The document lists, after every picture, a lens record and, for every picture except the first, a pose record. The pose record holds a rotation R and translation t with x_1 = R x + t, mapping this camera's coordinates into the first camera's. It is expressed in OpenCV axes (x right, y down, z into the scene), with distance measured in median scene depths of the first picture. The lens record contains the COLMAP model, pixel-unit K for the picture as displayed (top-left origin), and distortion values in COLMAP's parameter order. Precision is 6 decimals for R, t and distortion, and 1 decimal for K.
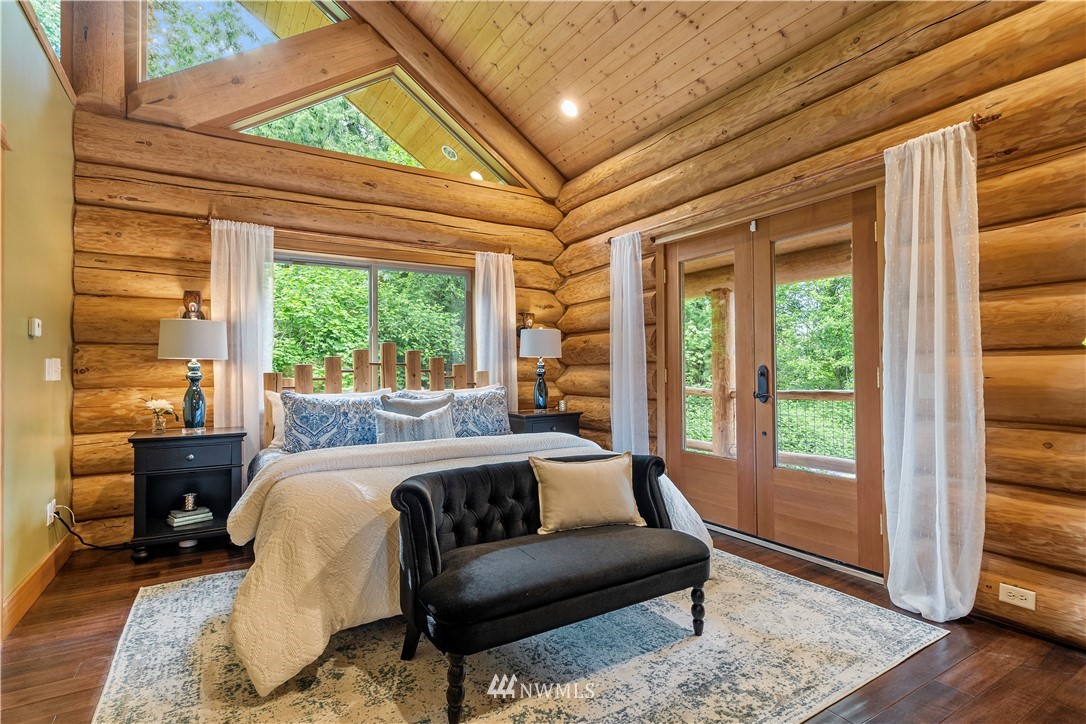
lens RADIAL K [[533.4, 0, 545.4], [0, 533.4, 364.8], [0, 0, 1]] dist [0.000298, 0.000456]
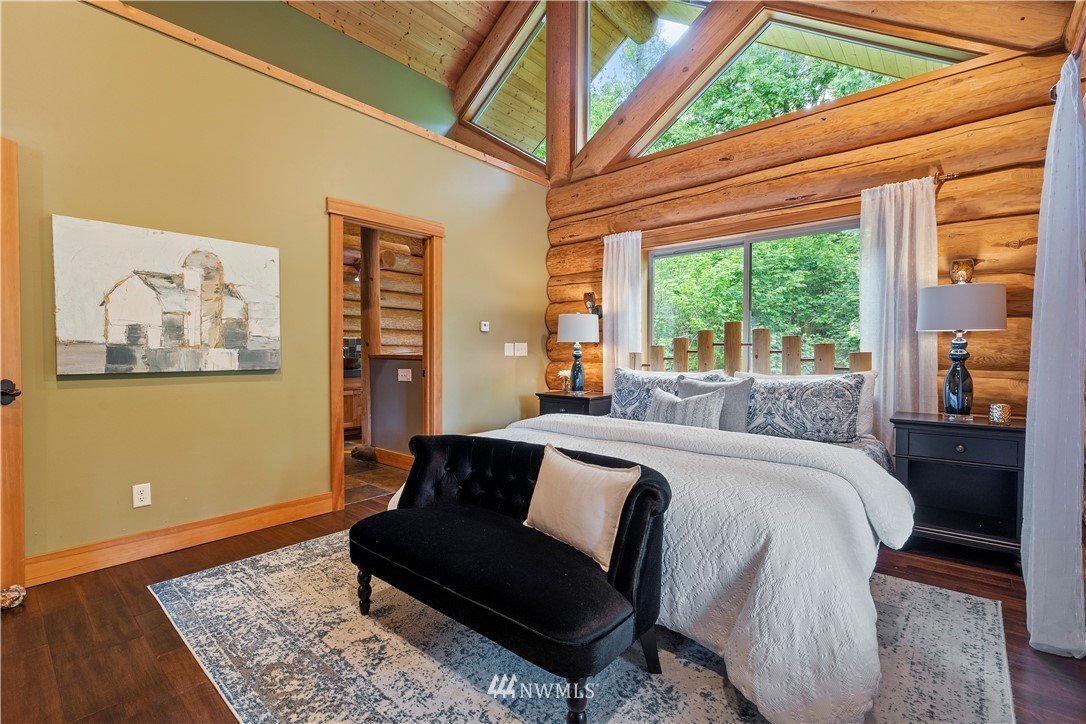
lens RADIAL K [[493.7, 0, 546.4], [0, 493.7, 362.7], [0, 0, 1]] dist [-0.005834, 0.000640]
pose [[0.299004, 0.030443, -0.953766, 0.518179], [0.011264, 0.999309, 0.035428, -0.003298], [0.954185, -0.021336, 0.298455, 0.485785]]
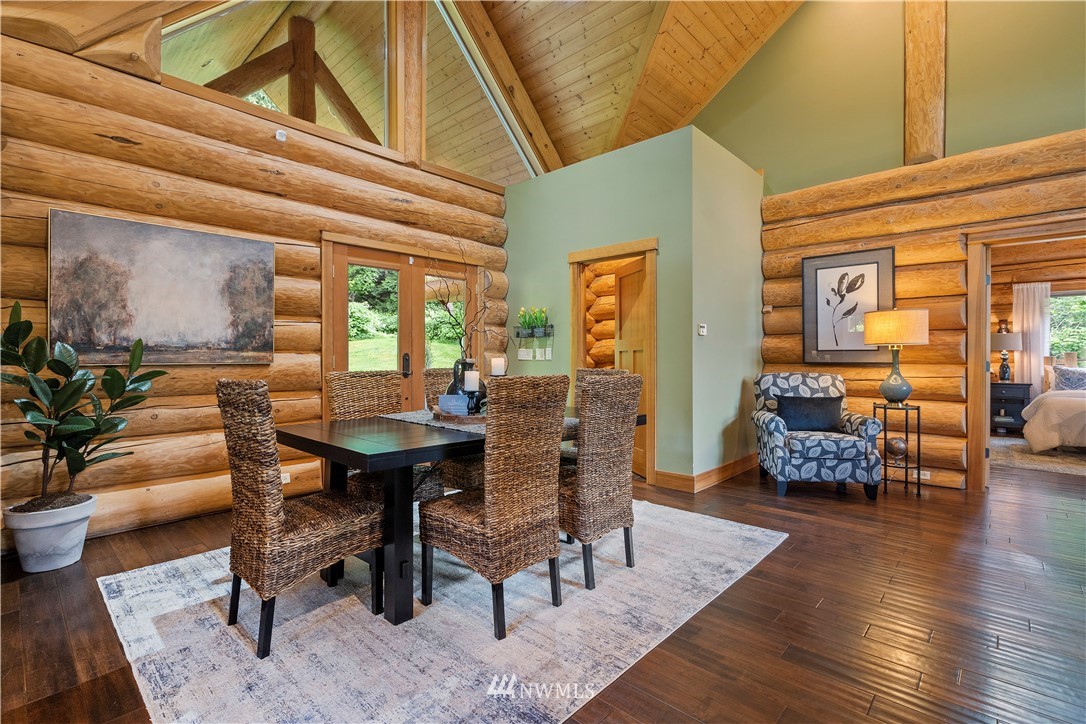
lens RADIAL K [[493.7, 0, 543.2], [0, 493.7, 360.4], [0, 0, 1]] dist [-0.005834, 0.000640]
pose [[0.255515, 0.007713, -0.966774, 0.796309], [0.011198, 0.999878, 0.010936, -0.011692], [0.966740, -0.013620, 0.255397, -1.323179]]
